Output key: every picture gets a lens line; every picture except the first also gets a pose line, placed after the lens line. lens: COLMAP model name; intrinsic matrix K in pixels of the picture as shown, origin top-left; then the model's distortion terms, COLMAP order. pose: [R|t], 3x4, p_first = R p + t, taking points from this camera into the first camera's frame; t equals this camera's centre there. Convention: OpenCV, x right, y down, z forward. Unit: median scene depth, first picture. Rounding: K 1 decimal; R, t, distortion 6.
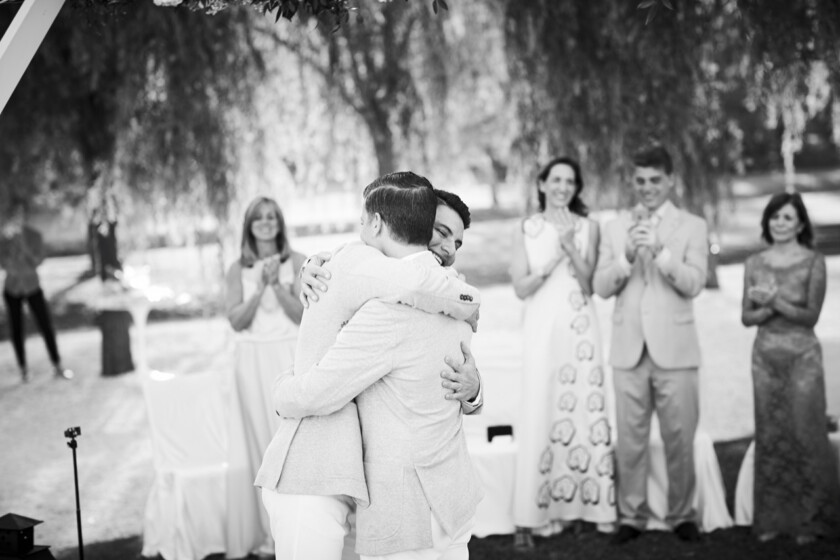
lens RADIAL K [[2058.9, 0, 419.8], [0, 2058.9, 280.8], [0, 0, 1]] dist [0.082406, 0.000000]
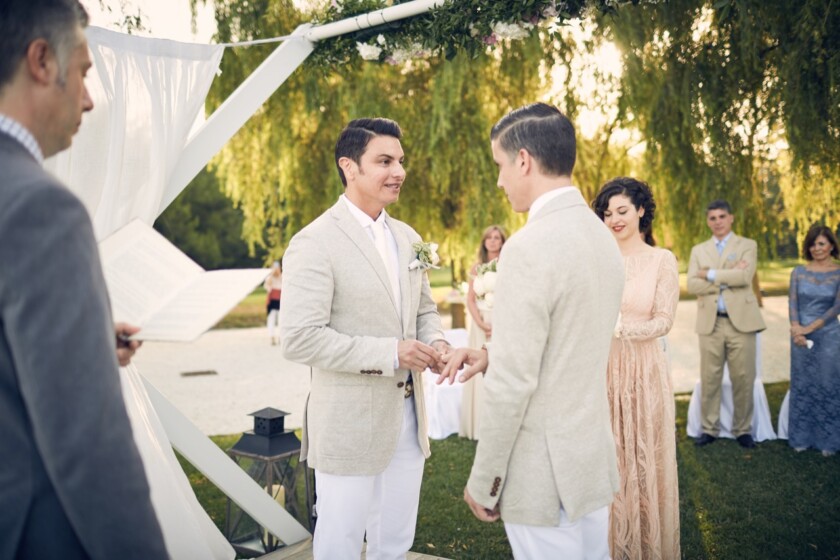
lens RADIAL K [[870.9, 0, 423.0], [0, 870.9, 275.0], [0, 0, 1]] dist [0.004122, 0.000000]
pose [[0.974238, 0.030427, -0.223461, 0.033616], [-0.037043, 0.998989, -0.025476, 0.020606], [0.222460, 0.033097, 0.974380, 0.286994]]
